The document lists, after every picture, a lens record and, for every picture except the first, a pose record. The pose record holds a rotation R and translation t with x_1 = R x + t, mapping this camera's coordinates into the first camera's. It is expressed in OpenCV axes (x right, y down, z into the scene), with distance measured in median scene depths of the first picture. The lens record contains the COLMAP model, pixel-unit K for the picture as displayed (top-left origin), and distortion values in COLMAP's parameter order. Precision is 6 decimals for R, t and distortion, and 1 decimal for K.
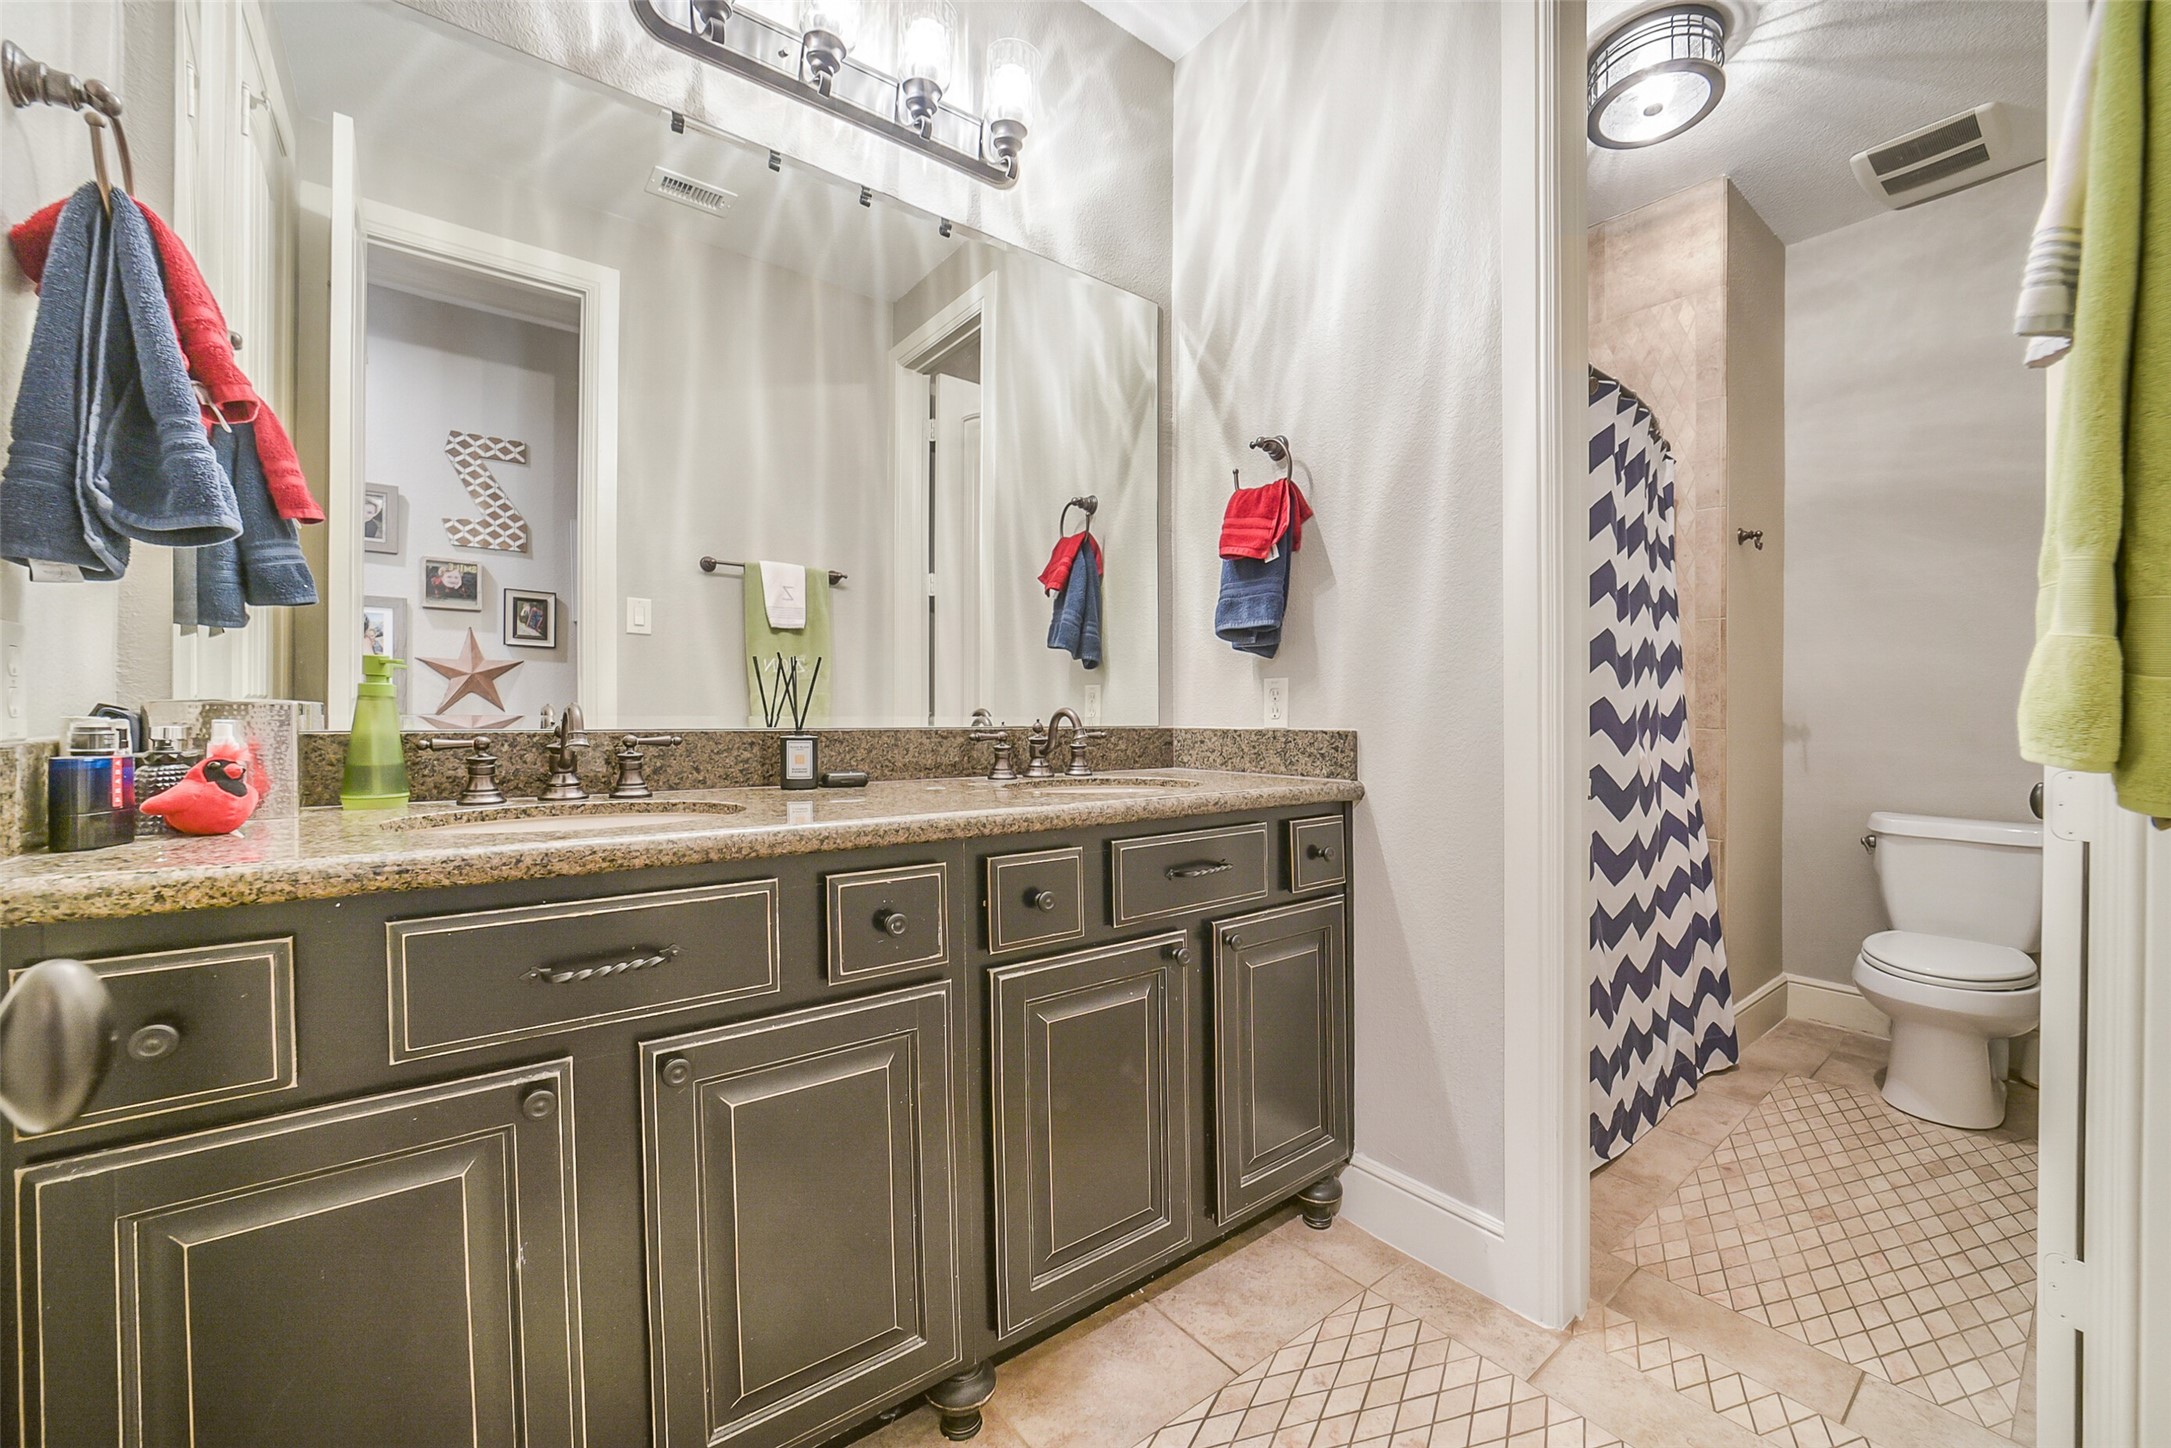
lens RADIAL K [[858.3, 0, 1092.8], [0, 858.3, 722.5], [0, 0, 1]] dist [-0.035165, 0.007931]
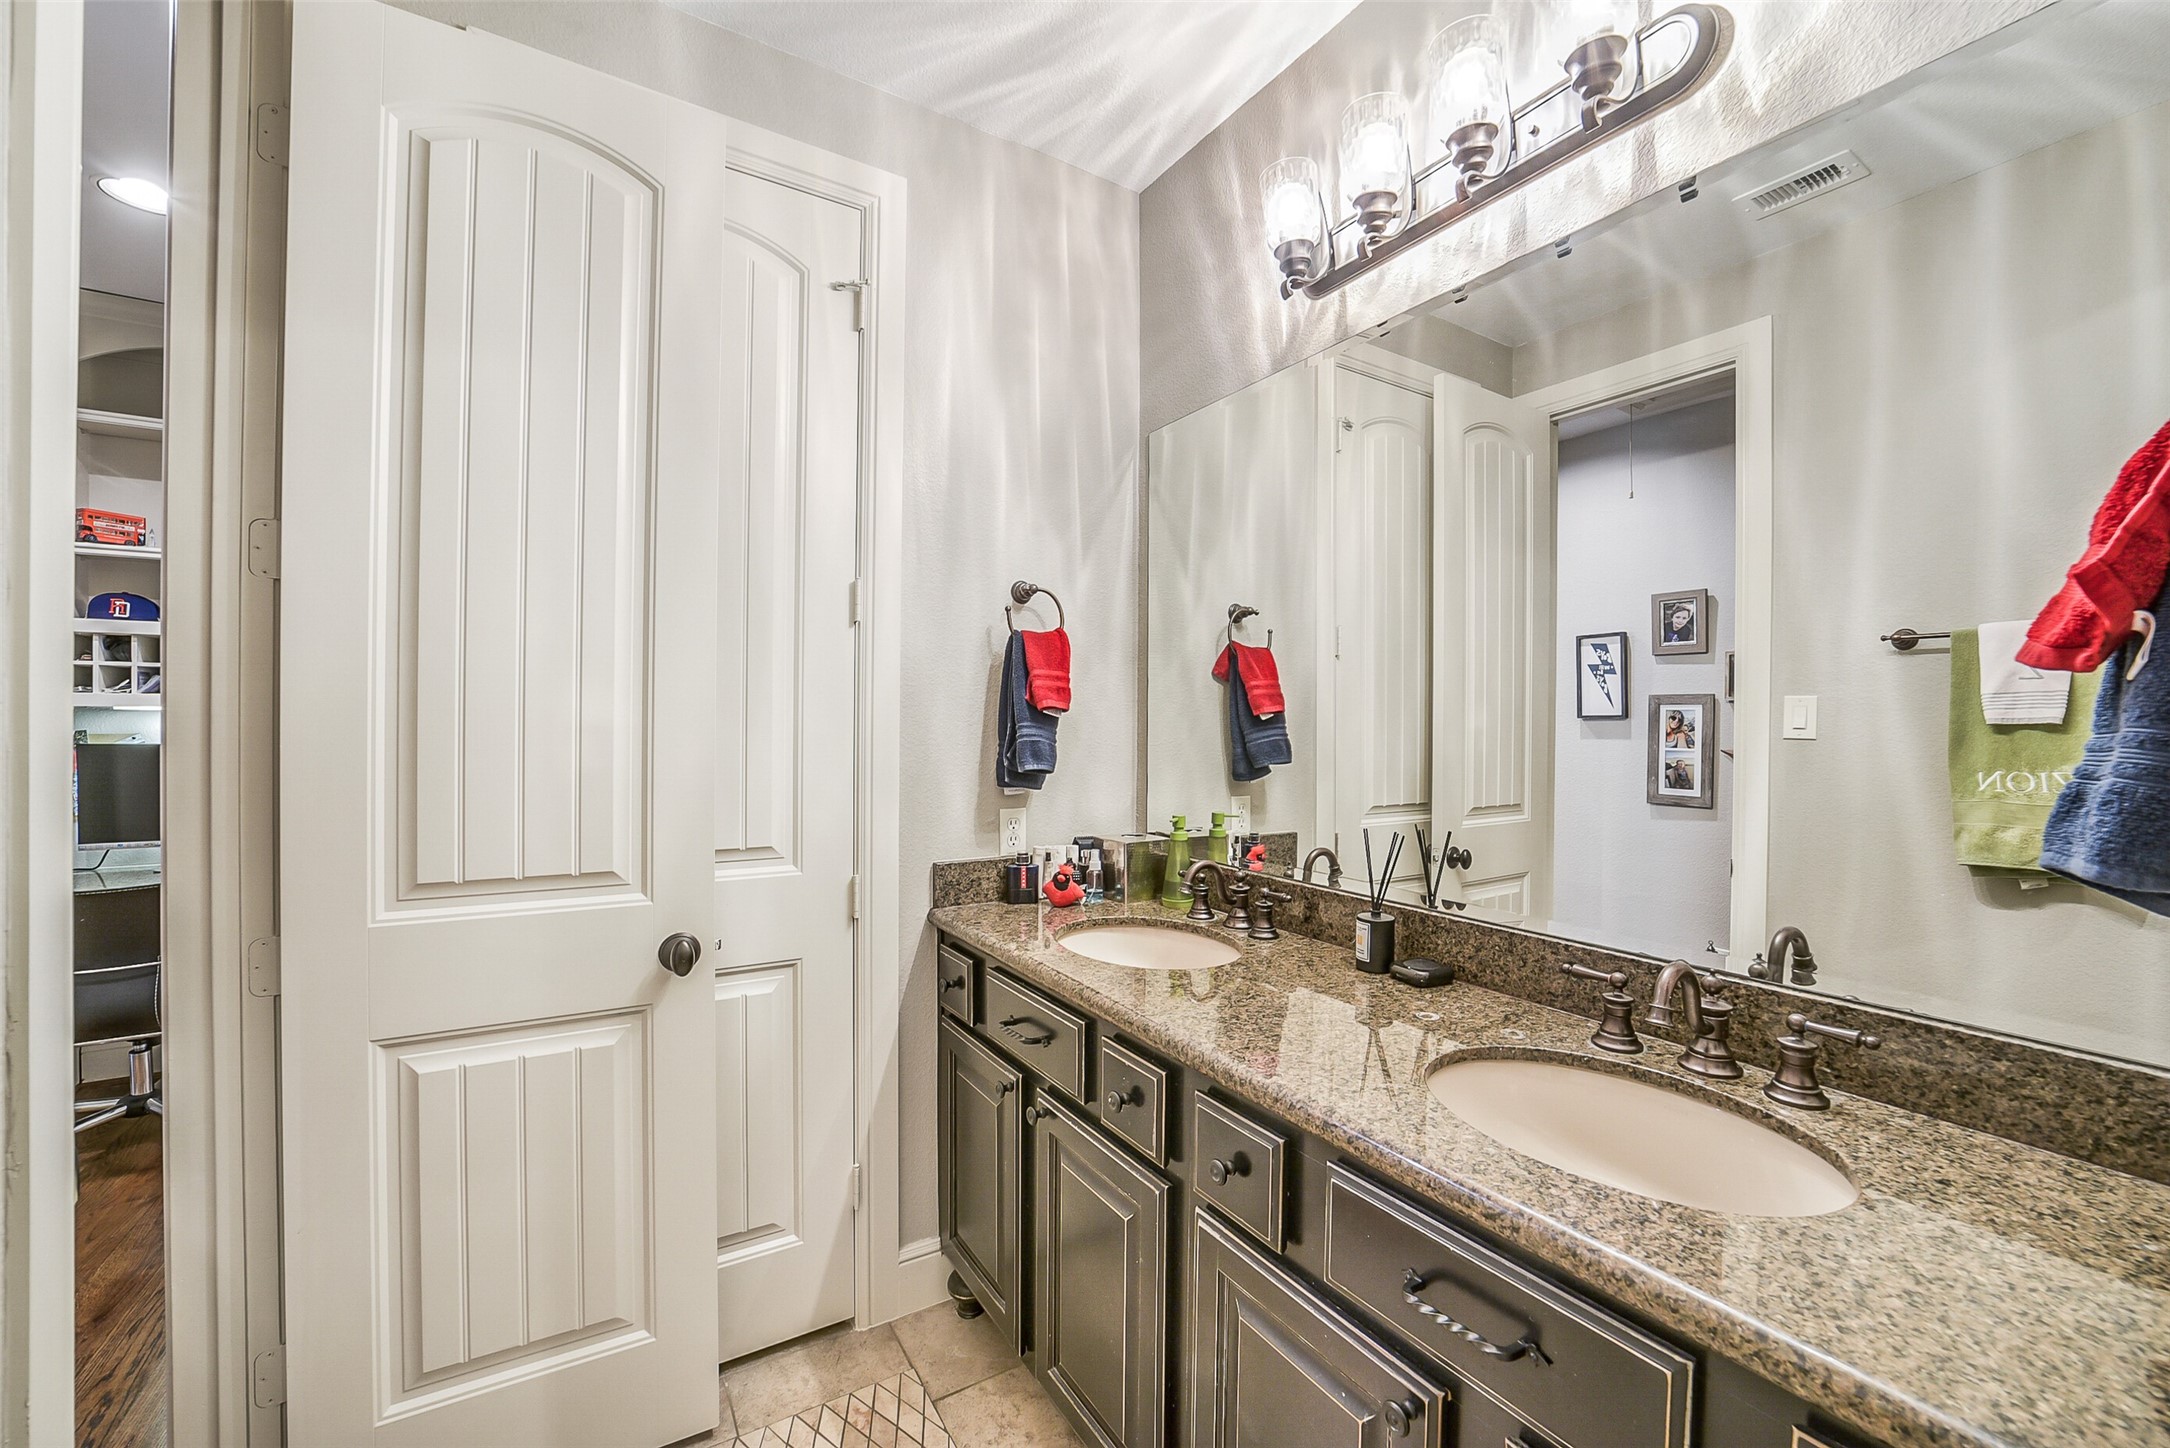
lens RADIAL K [[857.9, 0, 1090.0], [0, 857.9, 725.1], [0, 0, 1]] dist [-0.035165, 0.007931]
pose [[-0.115464, -0.008967, -0.993271, 0.361102], [-0.017848, 0.999817, -0.006952, -0.102578], [0.993151, 0.016925, -0.115603, 0.424421]]
